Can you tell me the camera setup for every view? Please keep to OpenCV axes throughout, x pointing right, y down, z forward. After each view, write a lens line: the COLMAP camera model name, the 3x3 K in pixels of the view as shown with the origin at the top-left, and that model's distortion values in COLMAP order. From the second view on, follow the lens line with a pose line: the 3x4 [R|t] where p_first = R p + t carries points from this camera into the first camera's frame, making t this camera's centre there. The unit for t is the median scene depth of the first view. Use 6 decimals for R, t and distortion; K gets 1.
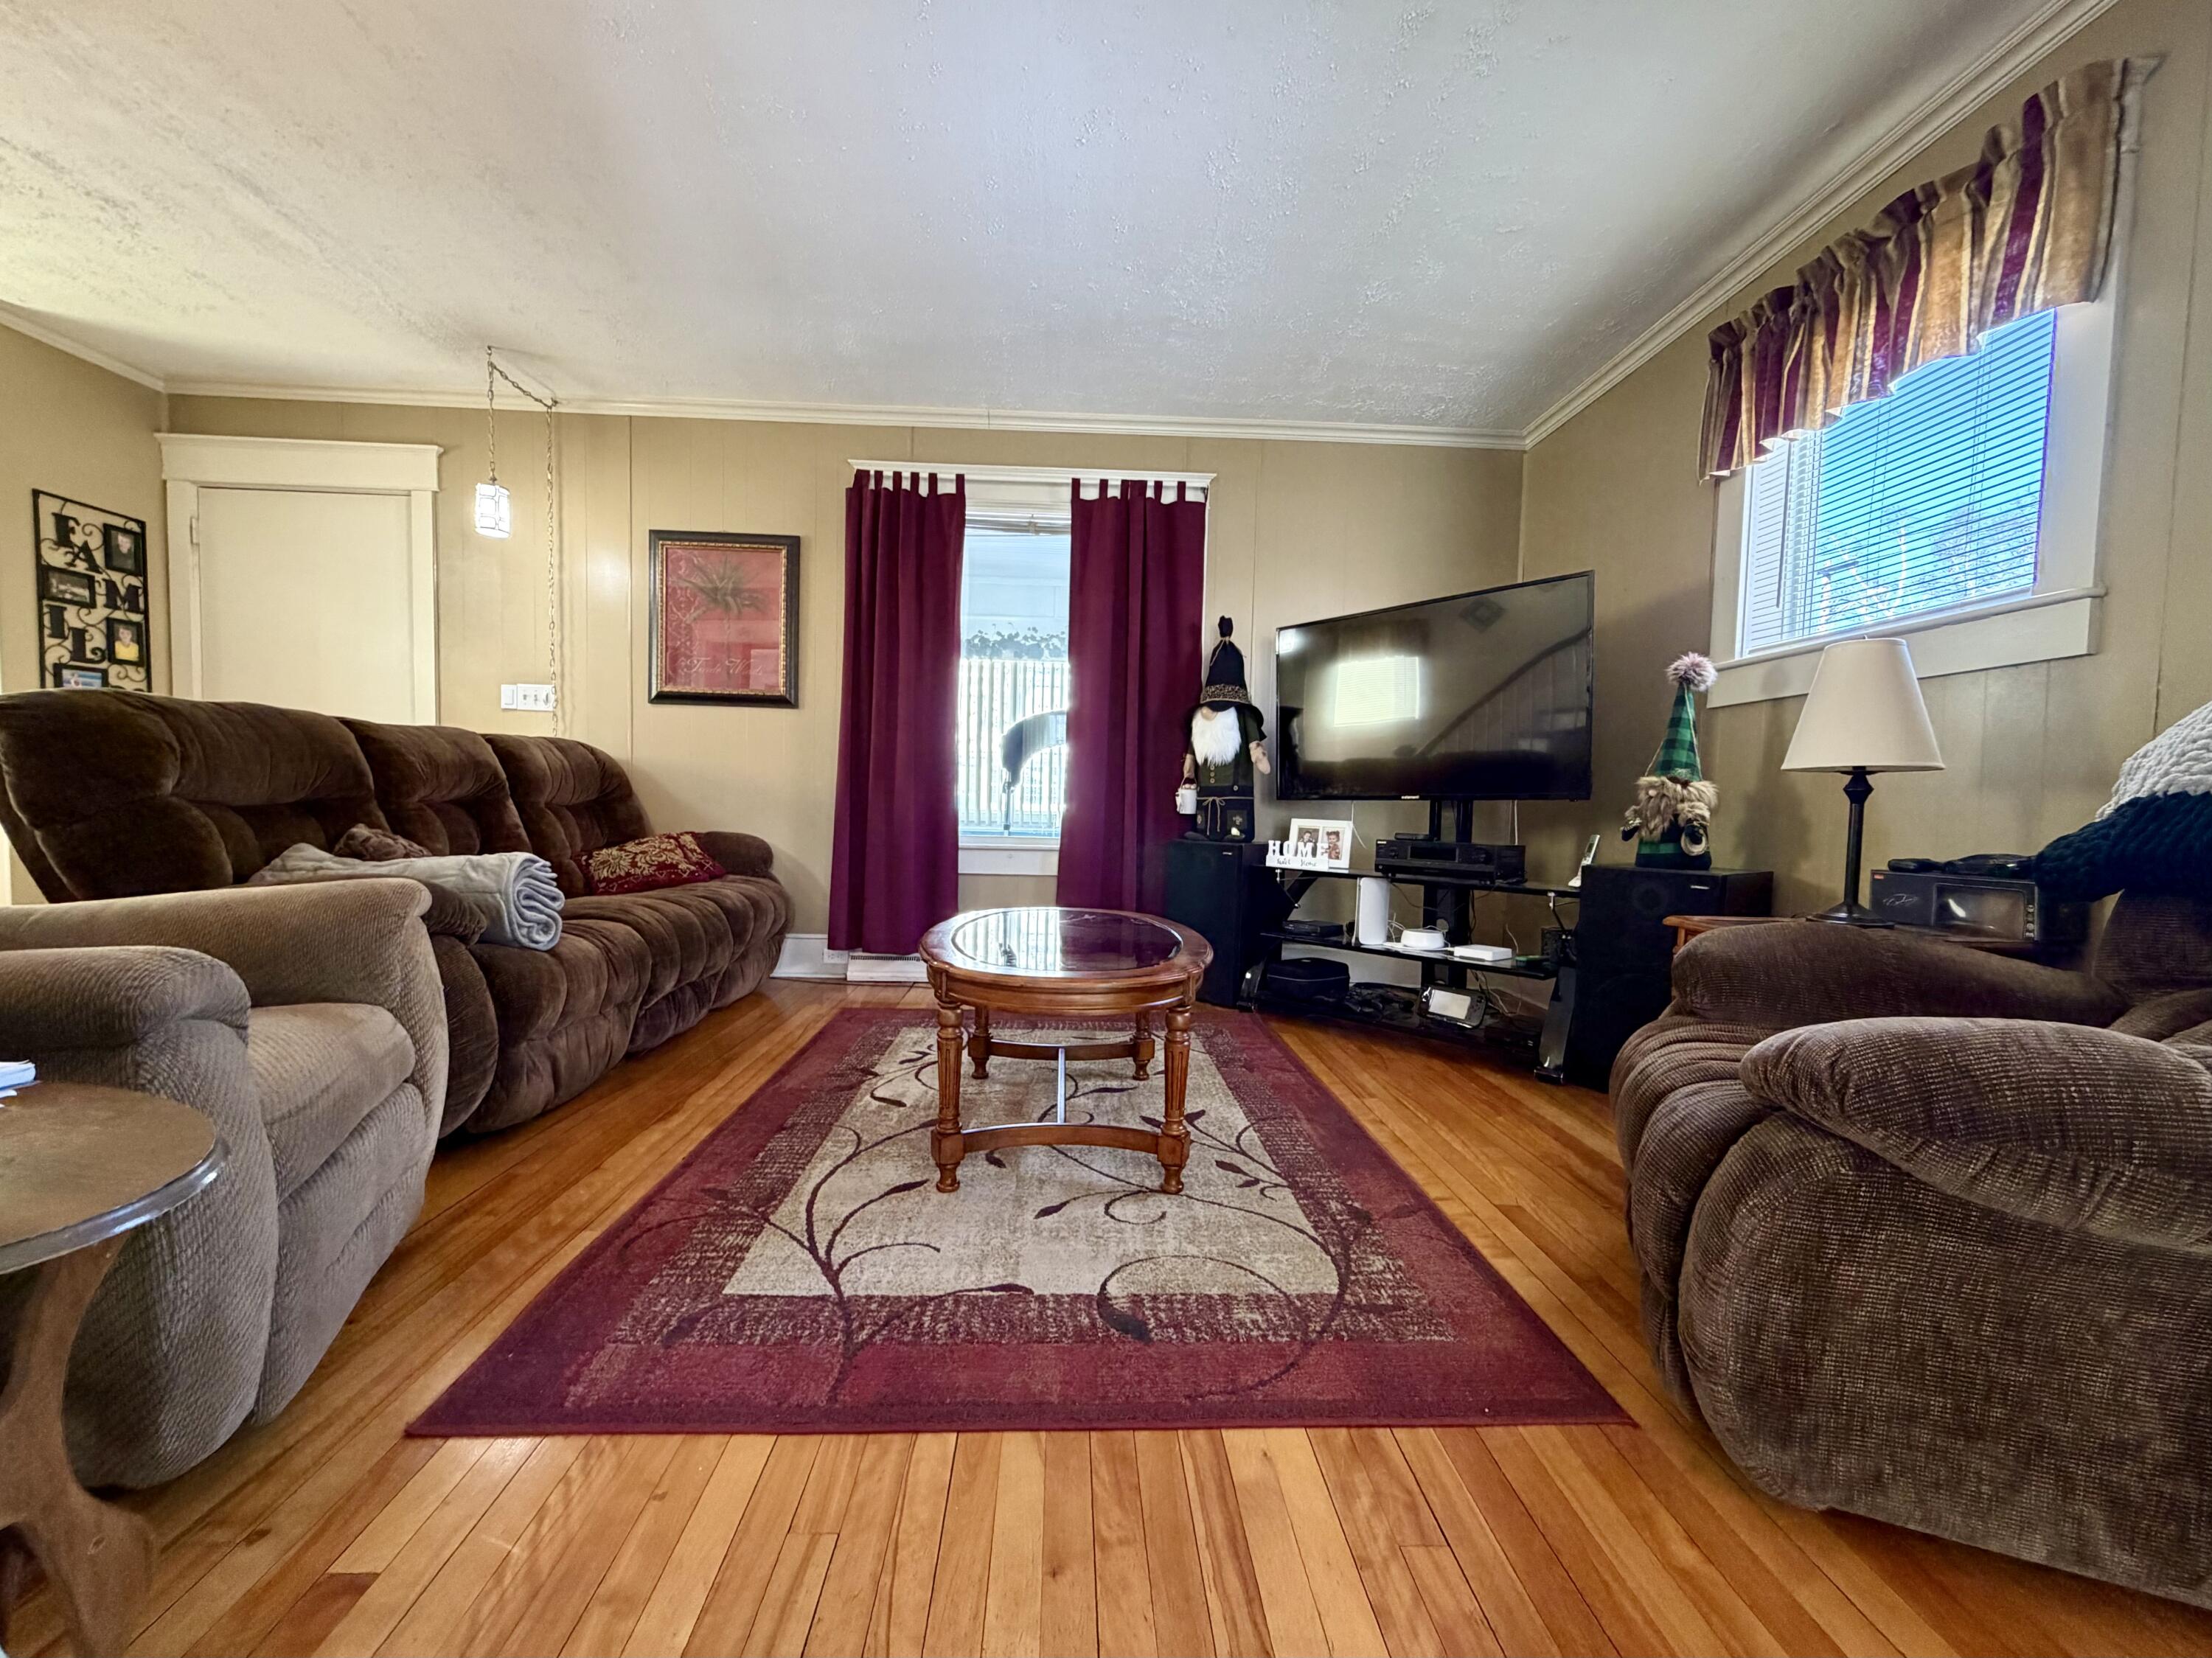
lens RADIAL K [[896.4, 0, 1104.0], [0, 896.4, 844.5], [0, 0, 1]] dist [0.000825, 0.000360]
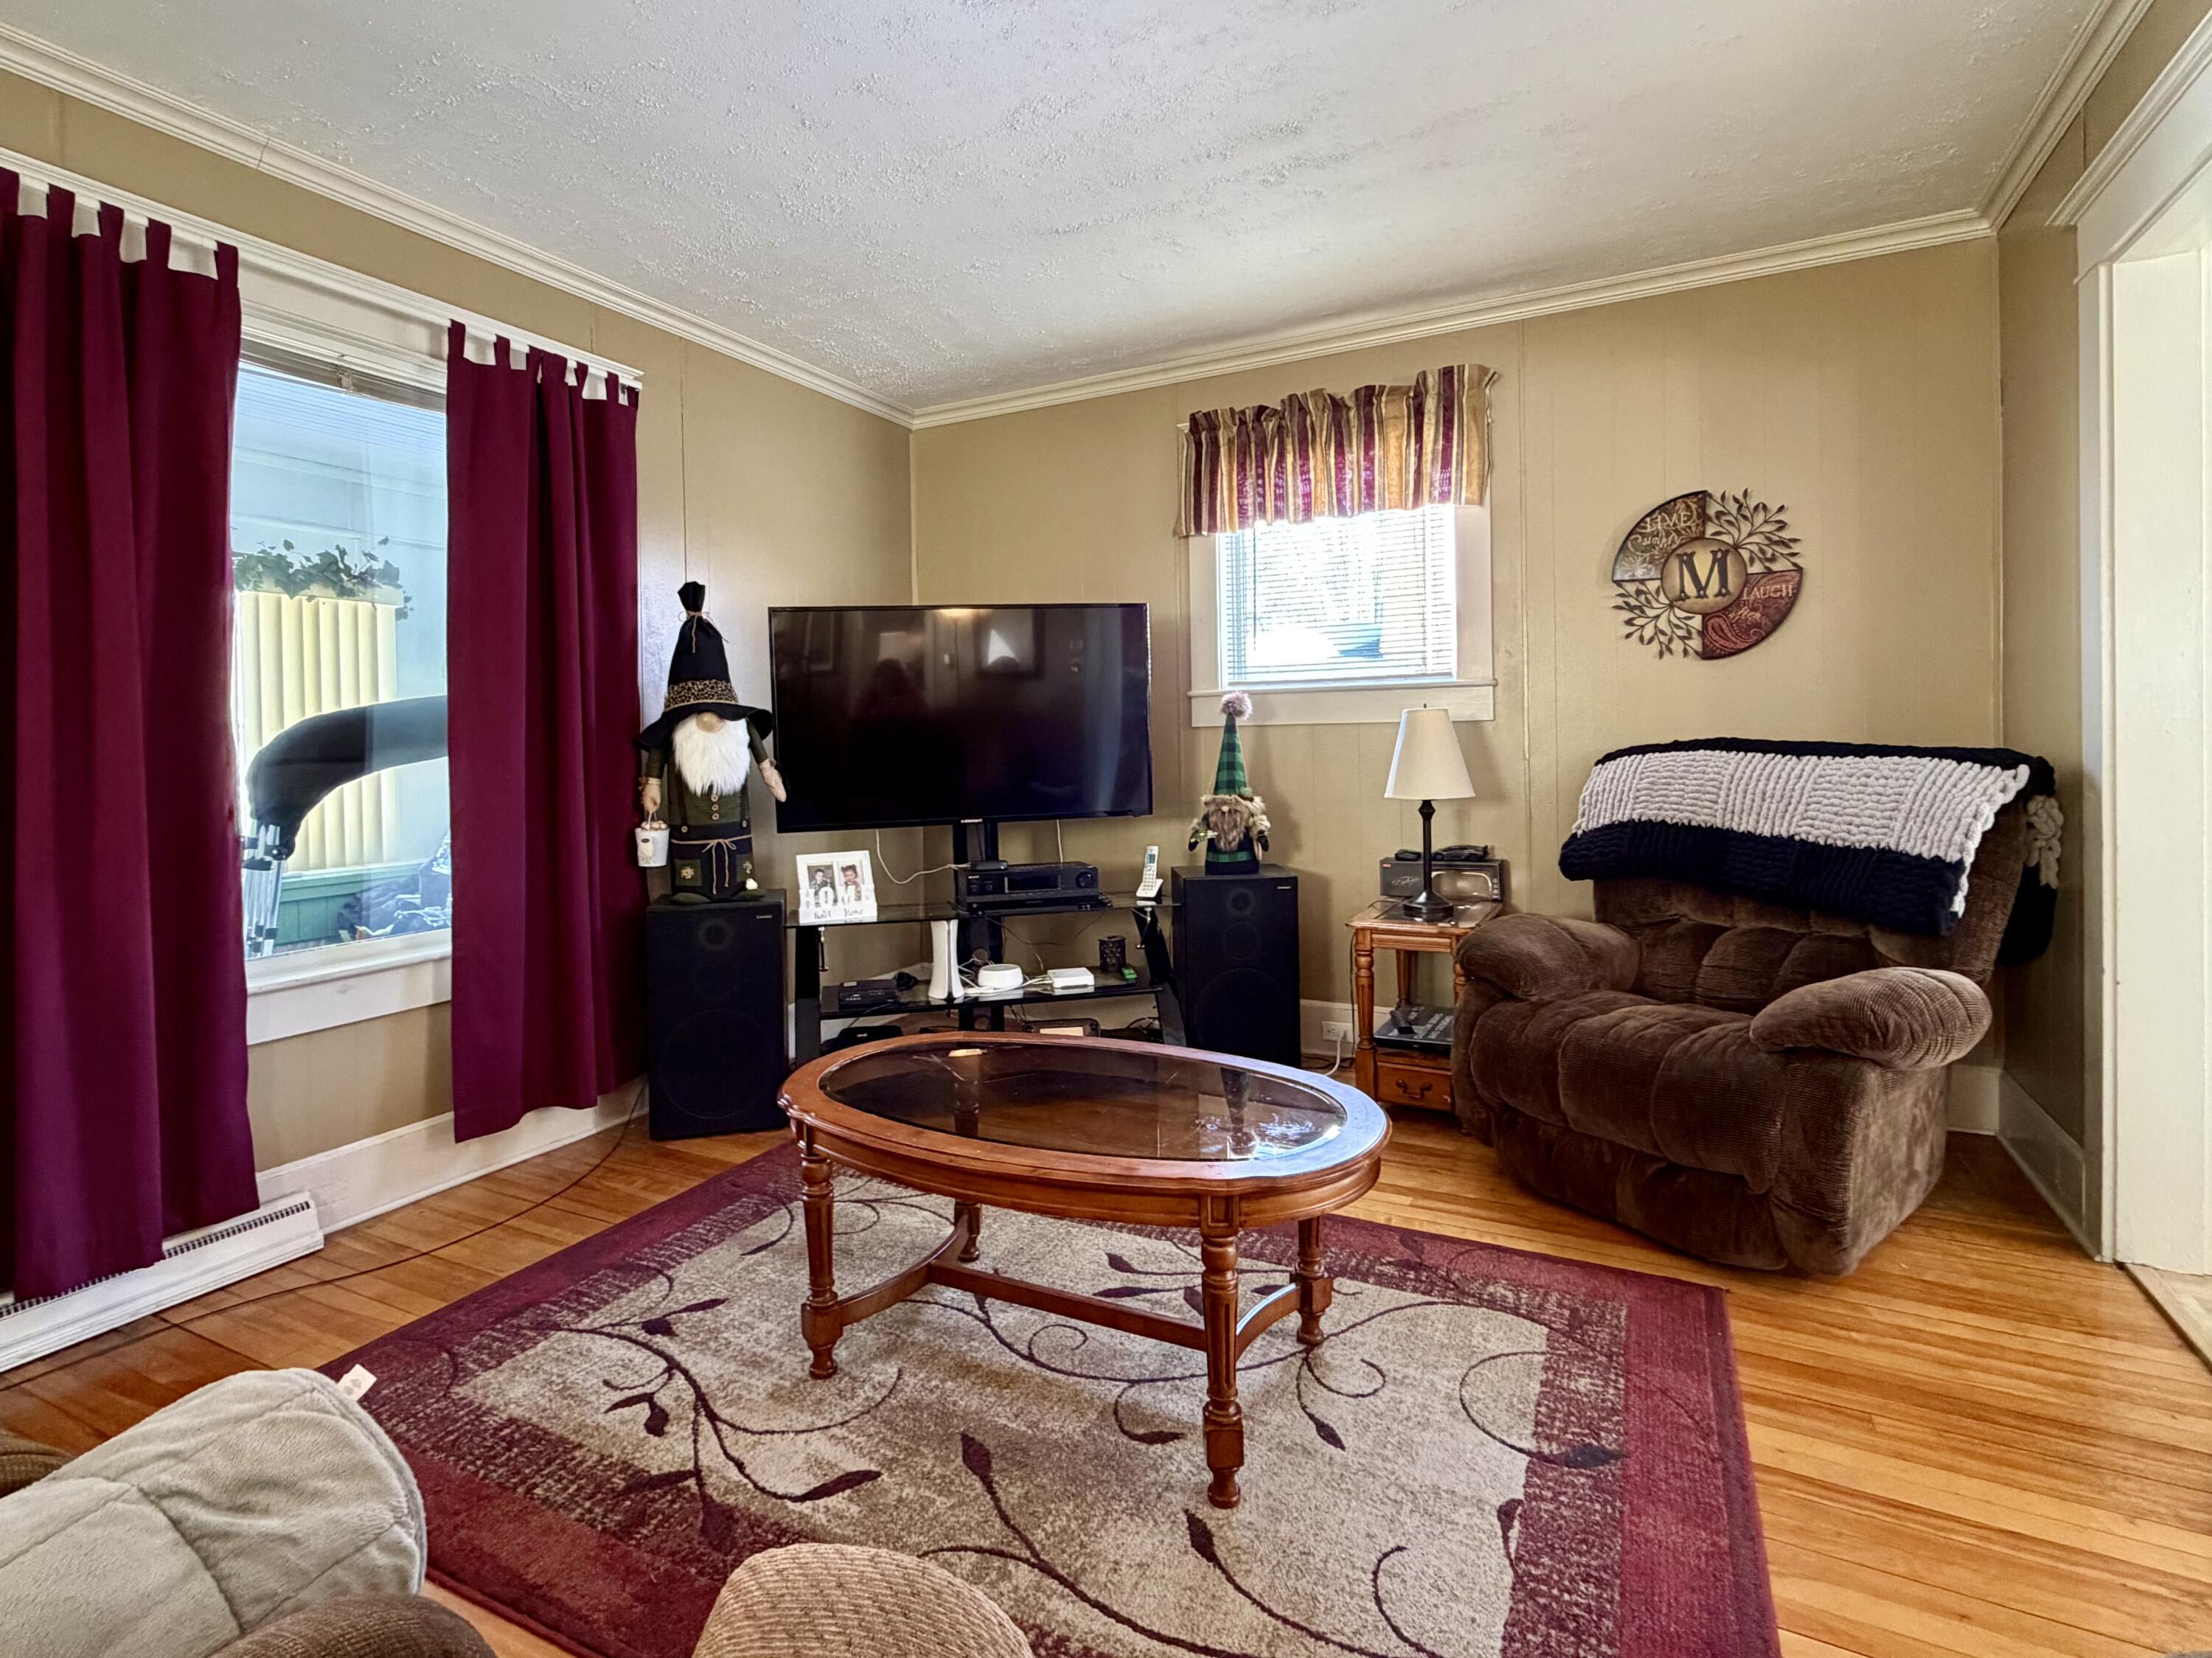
lens RADIAL K [[1084.7, 0, 1098.1], [0, 1084.7, 744.5], [0, 0, 1]] dist [-0.001159, -0.000009]
pose [[0.491694, -0.038649, 0.869910, -0.487390], [0.072222, 0.997382, 0.003490, -0.112854], [-0.867768, 0.061111, 0.493198, 0.325784]]
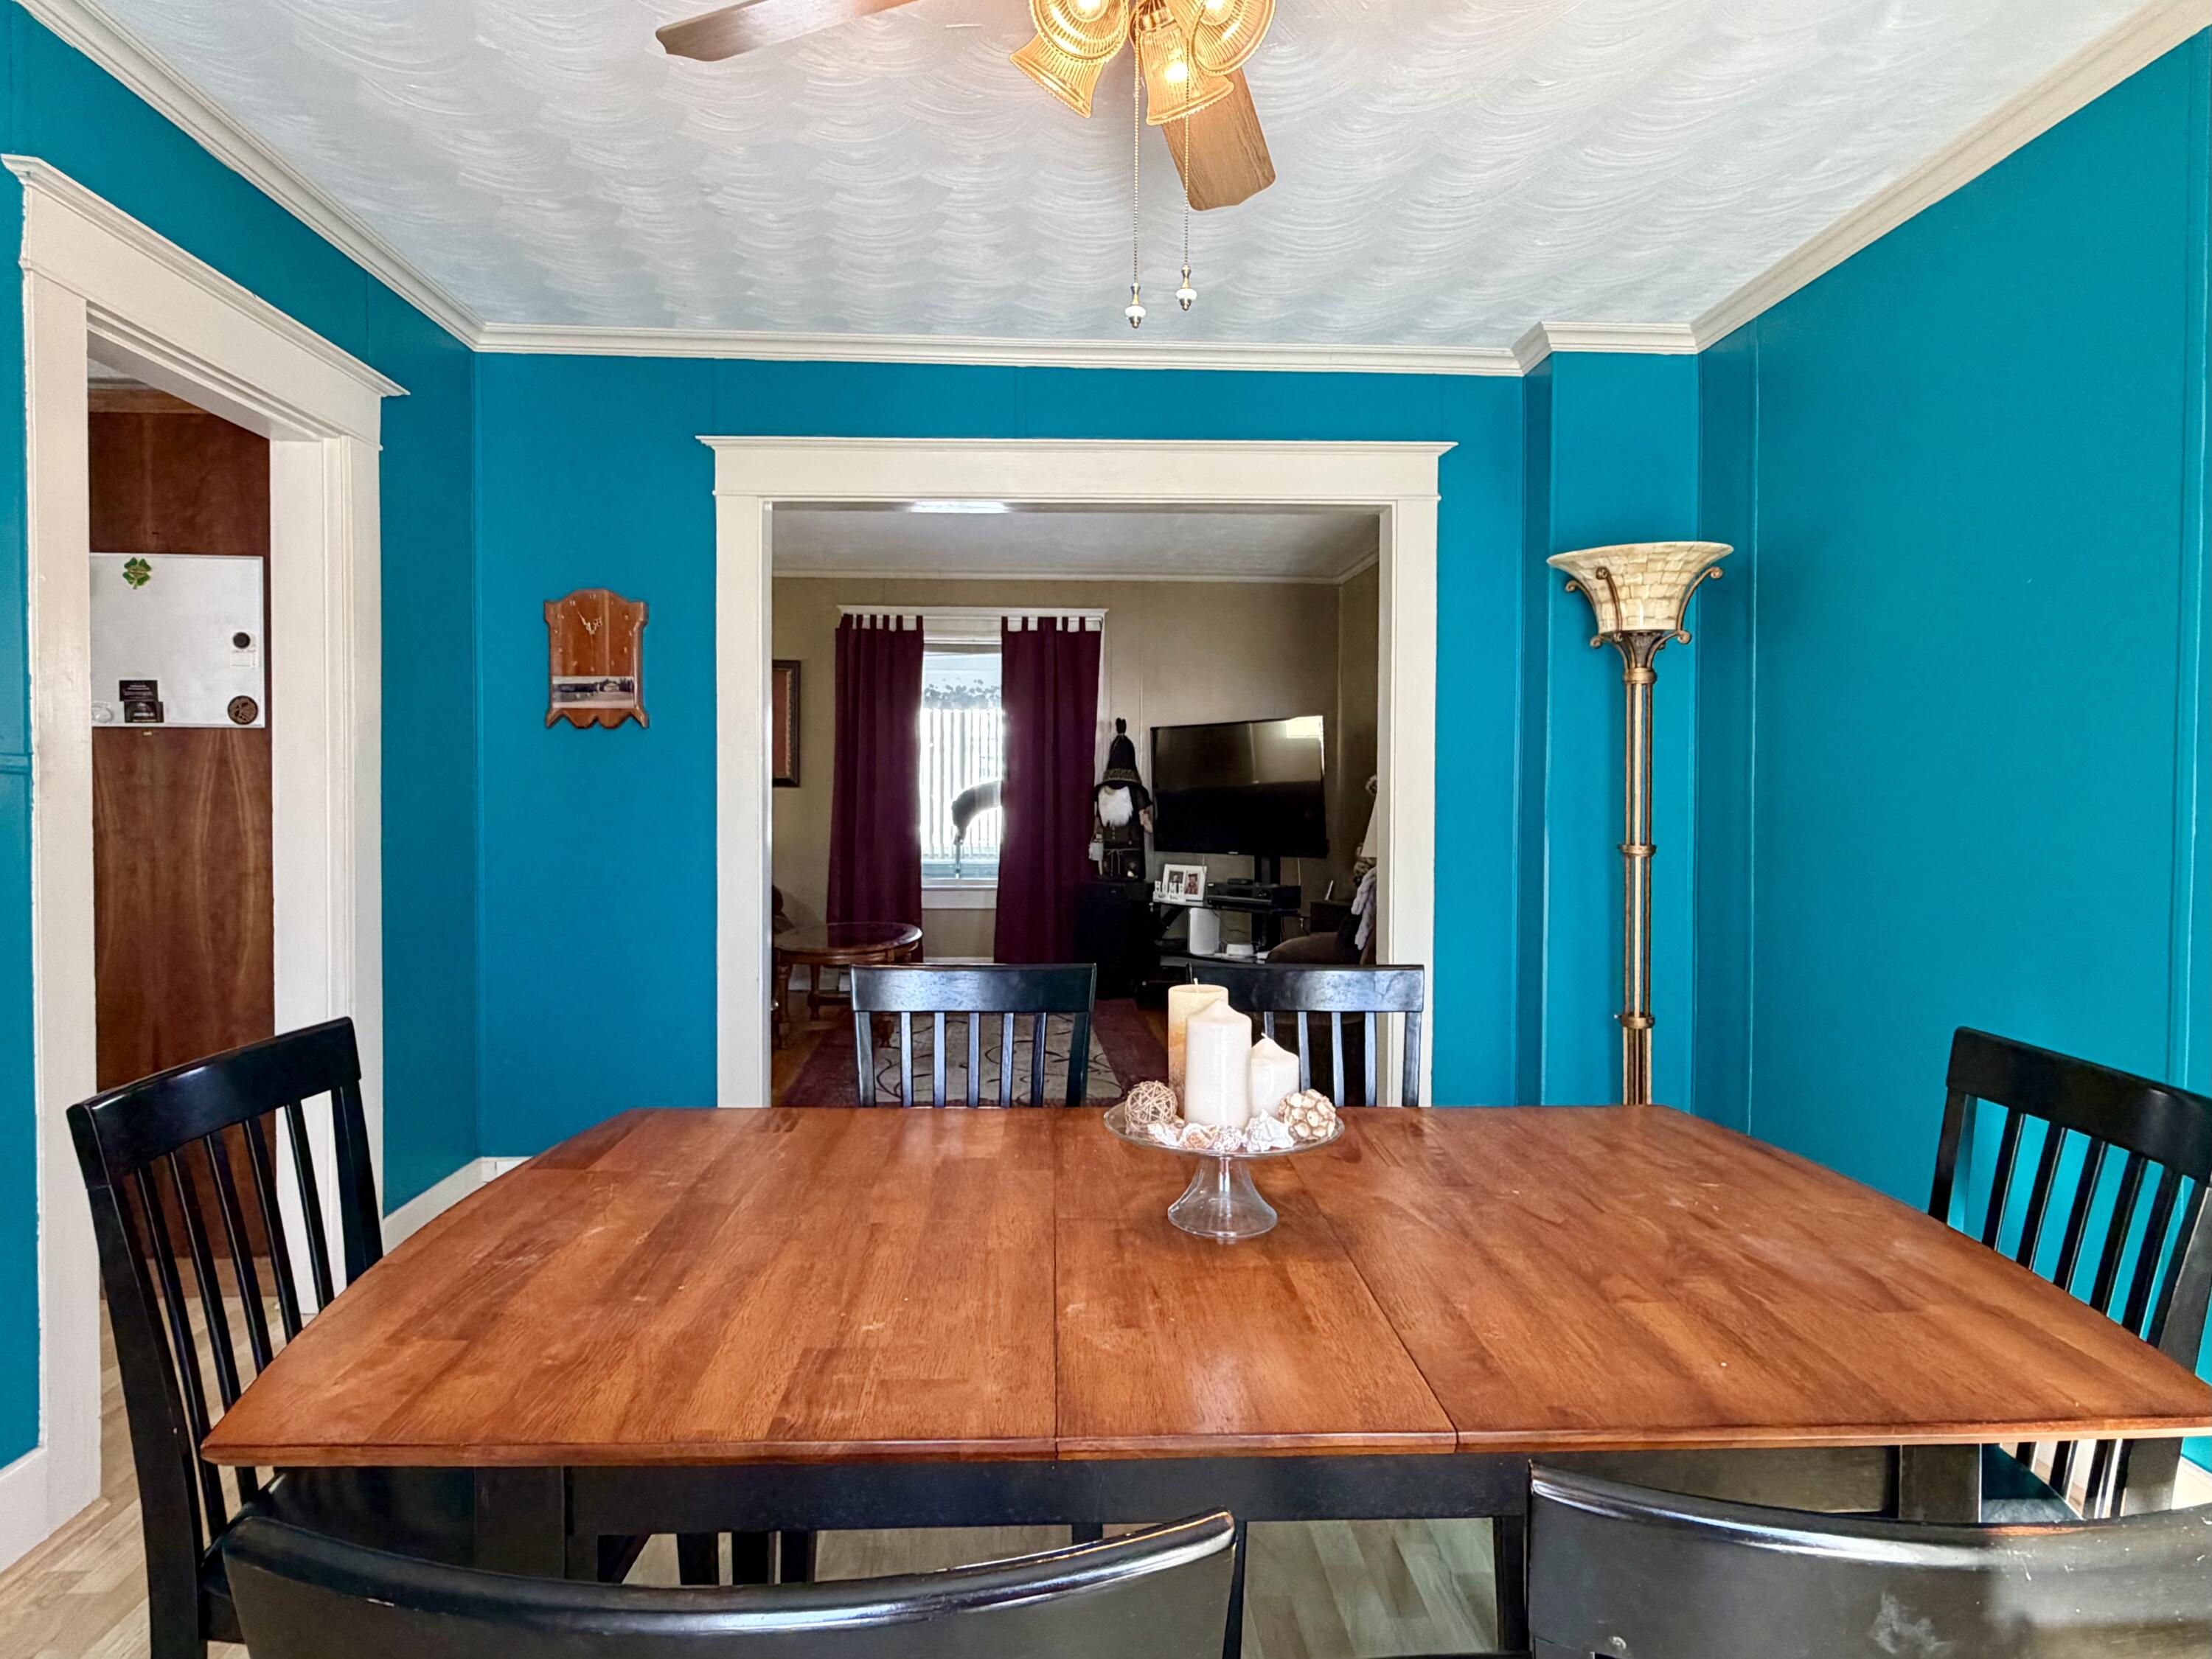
lens RADIAL K [[1217.1, 0, 1102.2], [0, 1217.1, 817.0], [0, 0, 1]] dist [-0.001841, -0.000266]
pose [[0.999753, -0.019458, 0.010704, 0.098220], [0.019683, 0.999579, -0.021298, -0.066443], [-0.010285, 0.021504, 0.999716, -0.905684]]
